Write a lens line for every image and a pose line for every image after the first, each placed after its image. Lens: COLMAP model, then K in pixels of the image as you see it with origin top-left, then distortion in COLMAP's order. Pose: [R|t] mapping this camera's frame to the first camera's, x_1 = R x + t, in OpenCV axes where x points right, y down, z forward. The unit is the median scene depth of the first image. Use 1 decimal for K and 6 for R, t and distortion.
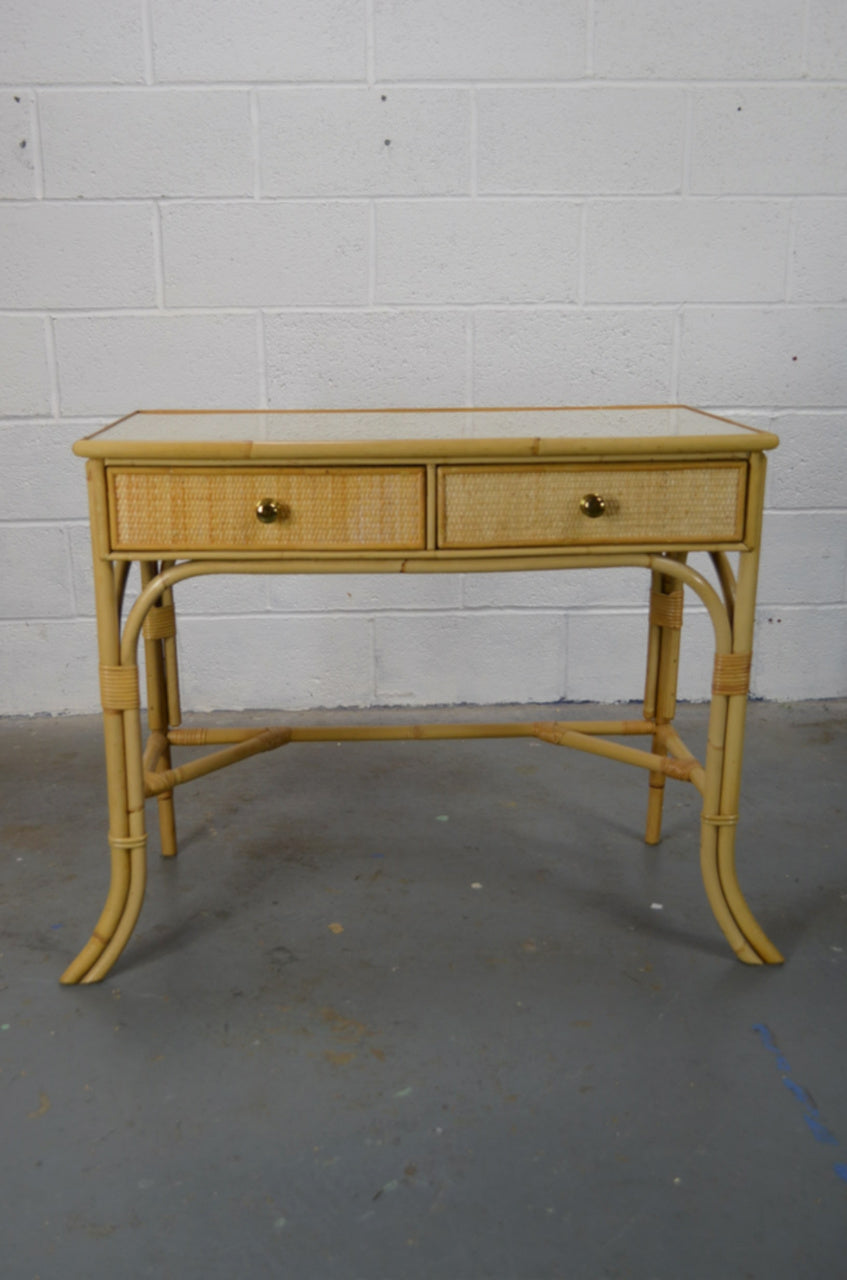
lens RADIAL K [[1236.7, 0, 422.1], [0, 1236.7, 641.7], [0, 0, 1]] dist [-0.020735, 0.000000]
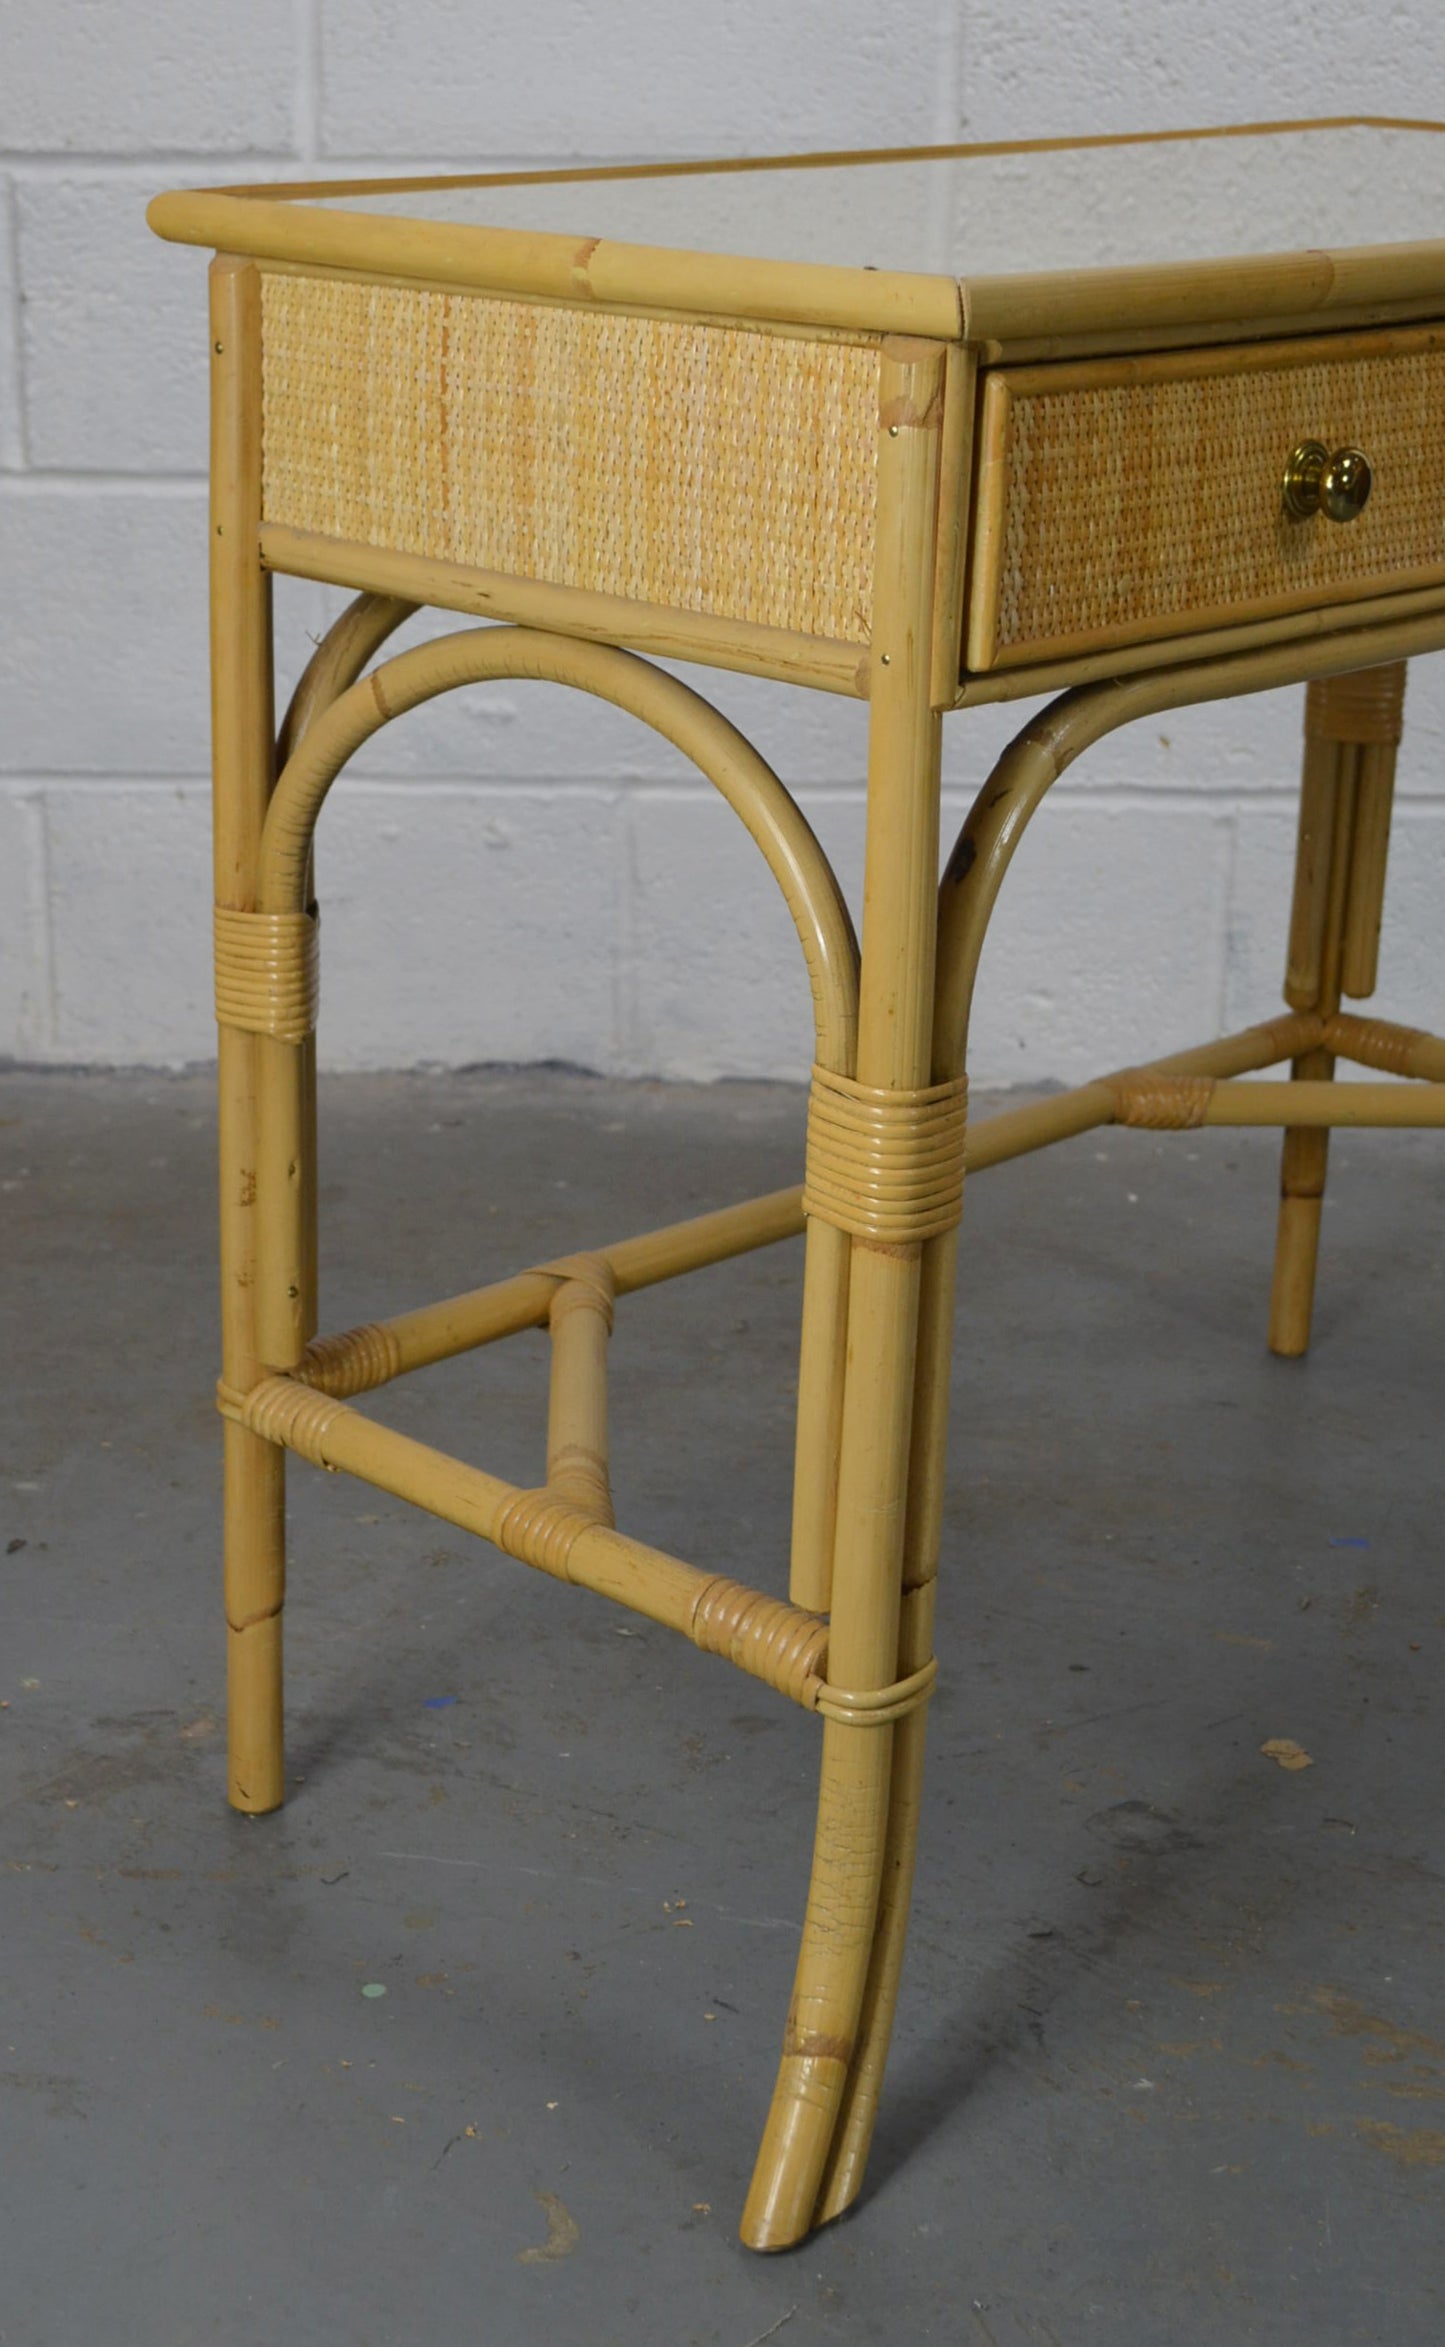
lens RADIAL K [[3746.6, 0, 625.2], [0, 3746.6, 1185.5], [0, 0, 1]] dist [-0.018701, 0.000000]
pose [[0.995645, 0.046738, -0.080659, -0.122744], [-0.040334, 0.996036, 0.079276, 0.006555], [0.084044, -0.075677, 0.993584, 0.005177]]
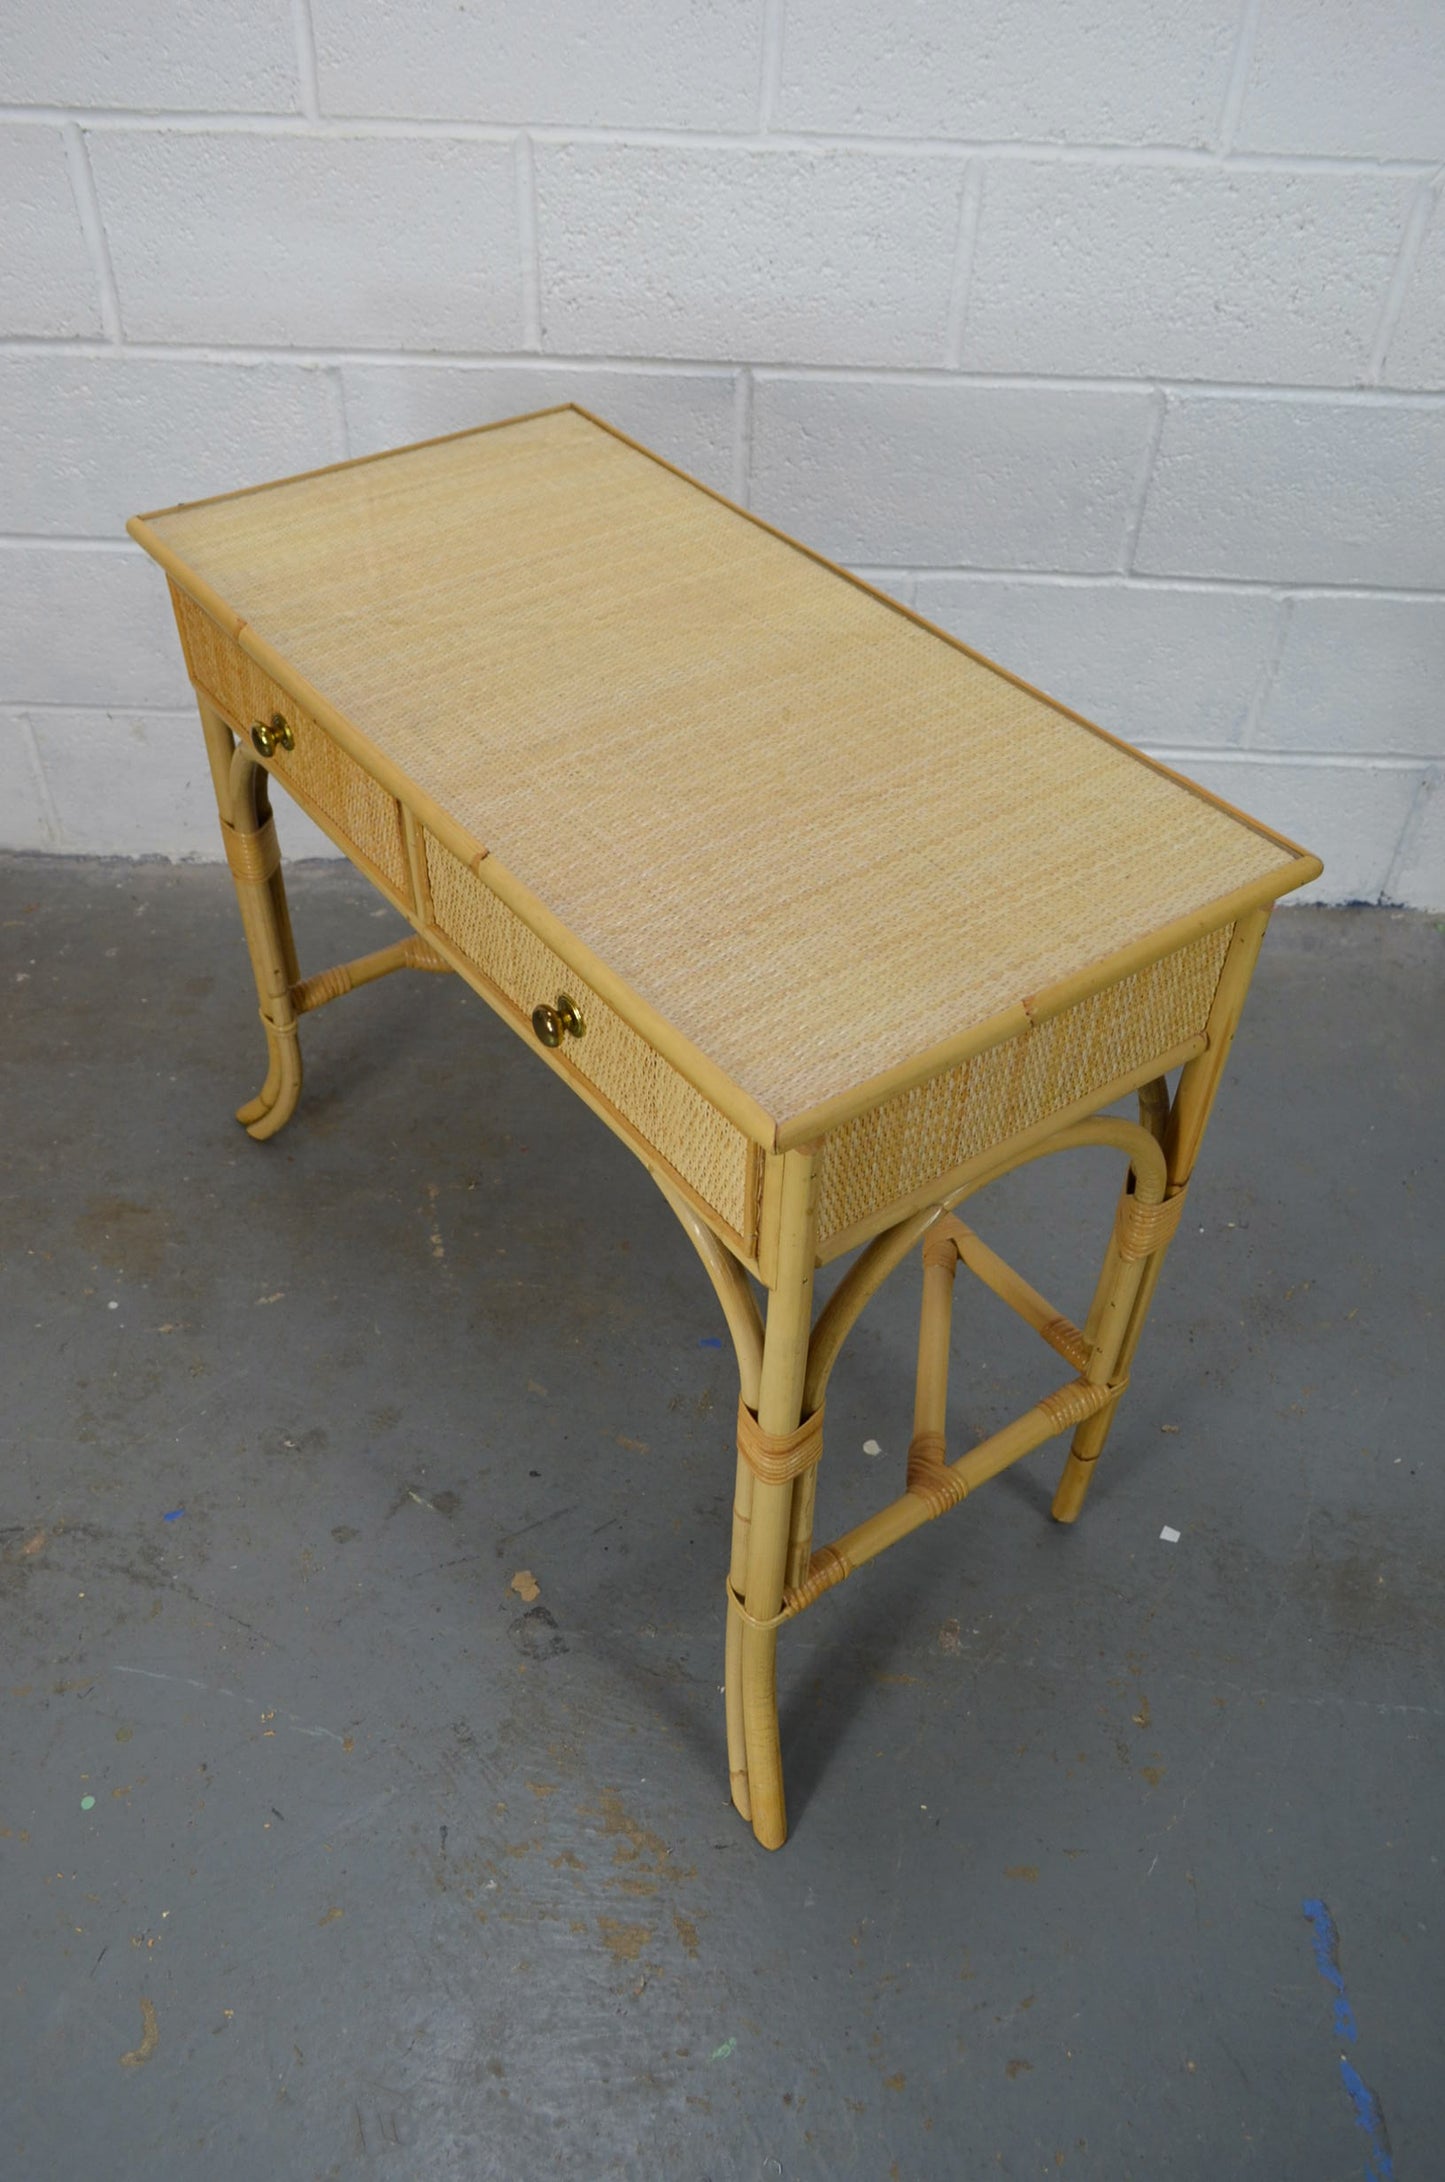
lens RADIAL K [[1735.1, 0, 715.4], [0, 1735.1, 1110.7], [0, 0, 1]] dist [-0.008250, 0.004321]
pose [[0.997146, 0.072721, -0.020277, -0.019991], [-0.054222, 0.876740, 0.477898, -0.262066], [0.052531, -0.475435, 0.878181, 0.259668]]
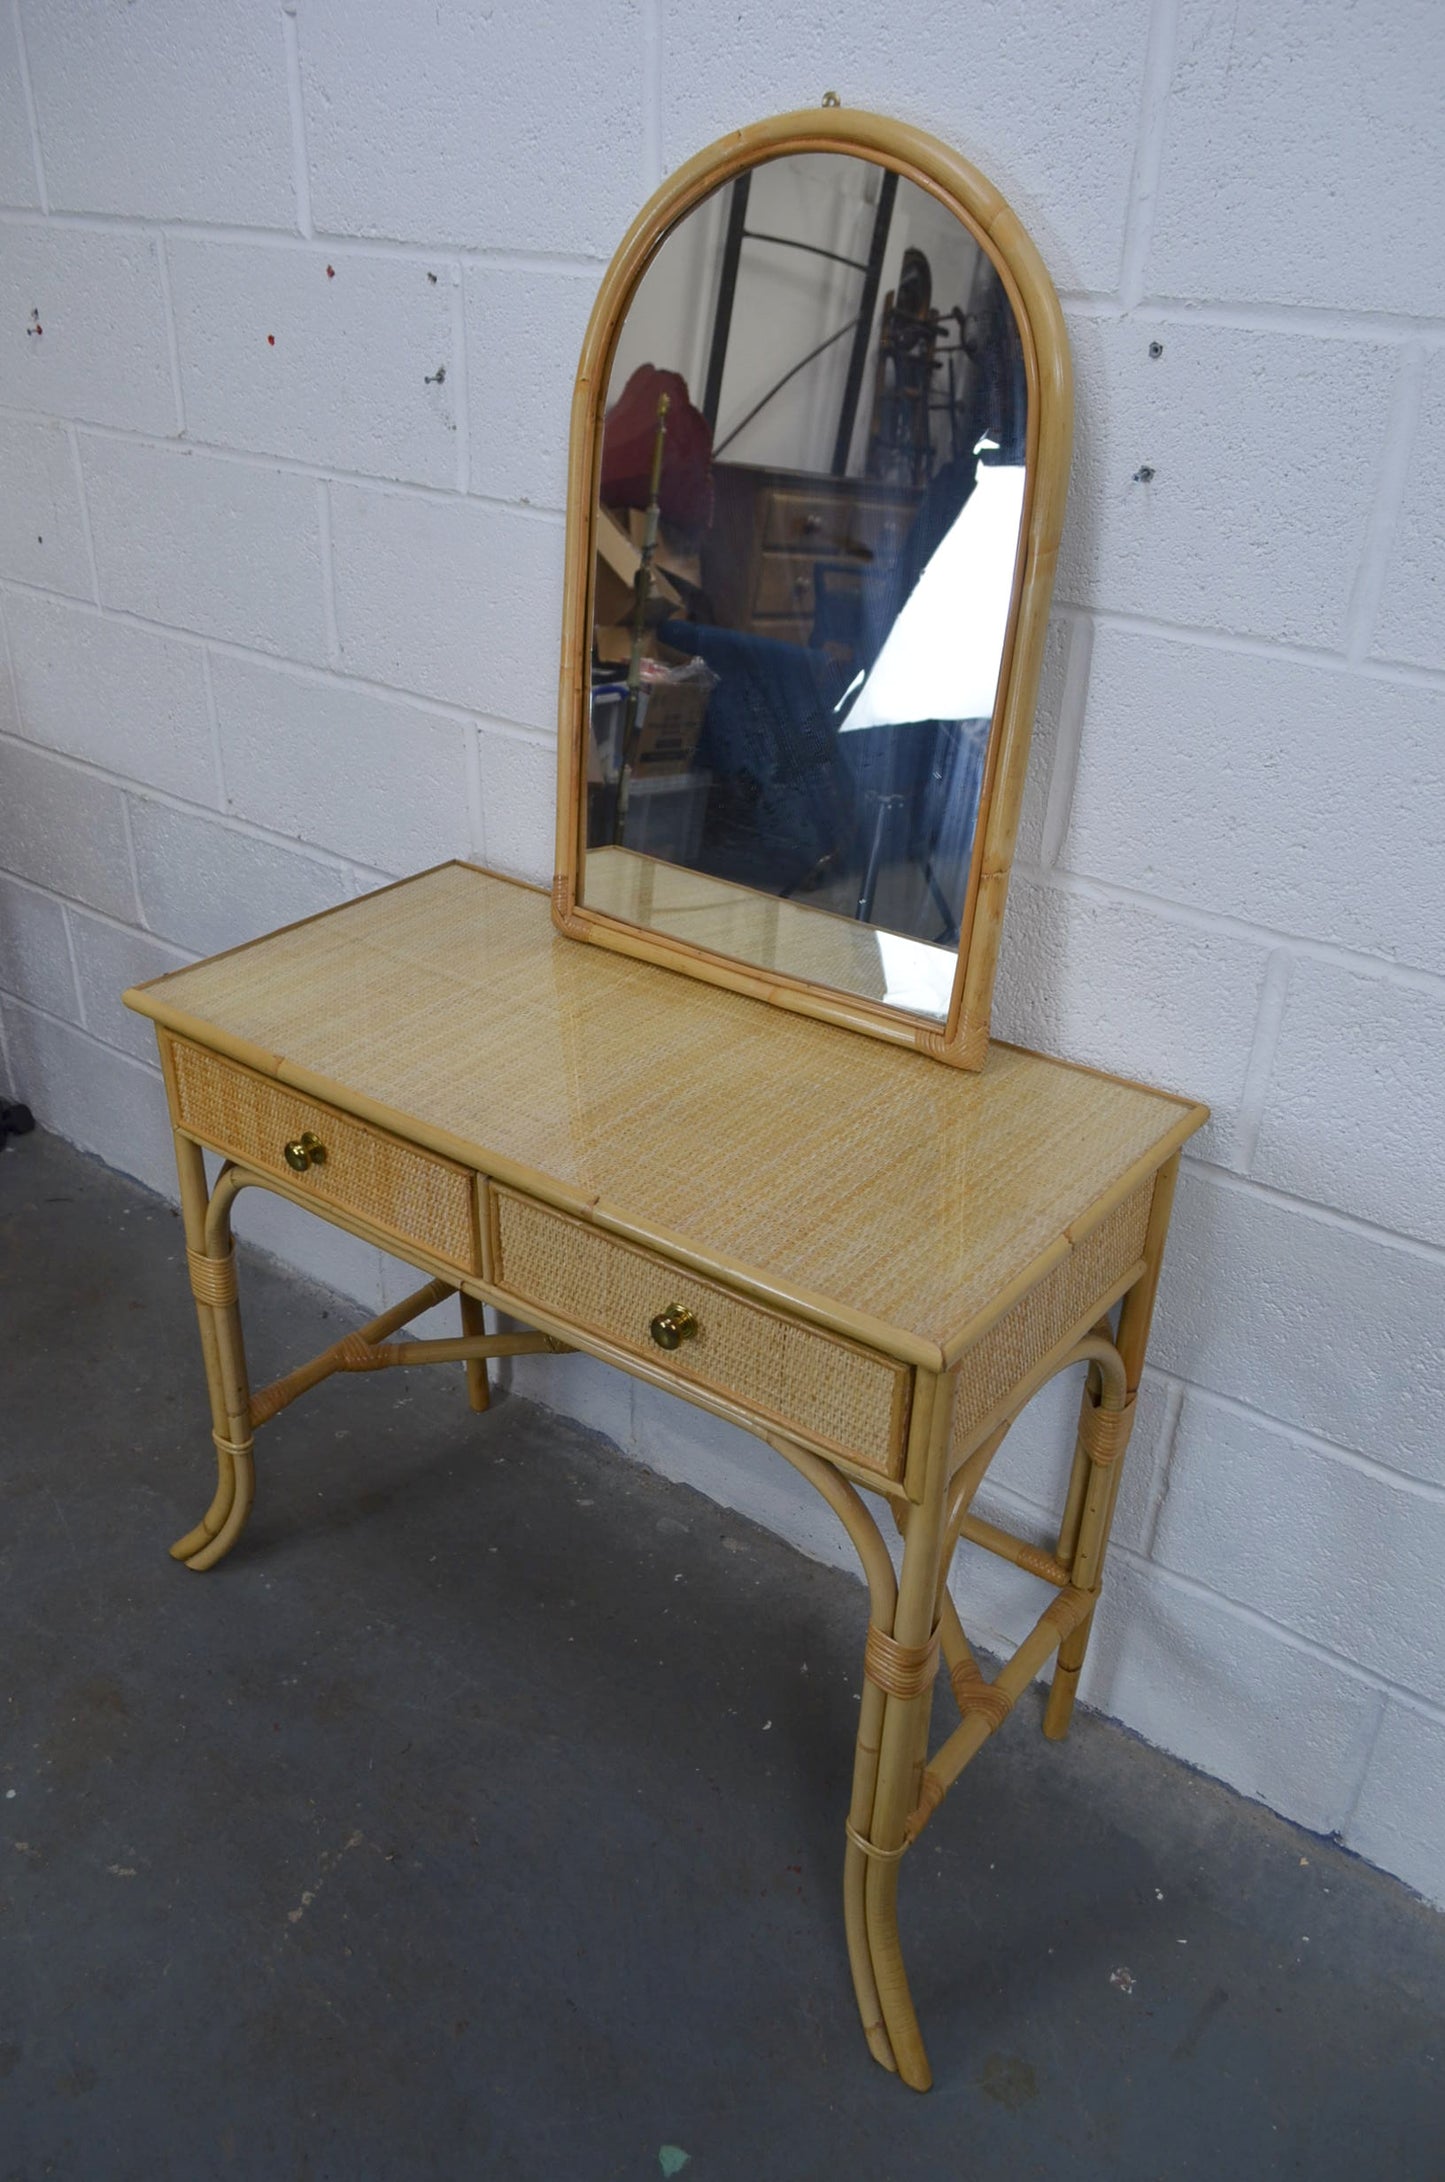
lens RADIAL K [[1735.1, 0, 708.0], [0, 1735.1, 1086.3], [0, 0, 1]] dist [-0.008250, 0.004321]
pose [[0.762822, 0.335561, -0.552722, 0.209007], [-0.198909, 0.935129, 0.293205, -0.351041], [0.615254, -0.113722, 0.780083, 0.490759]]
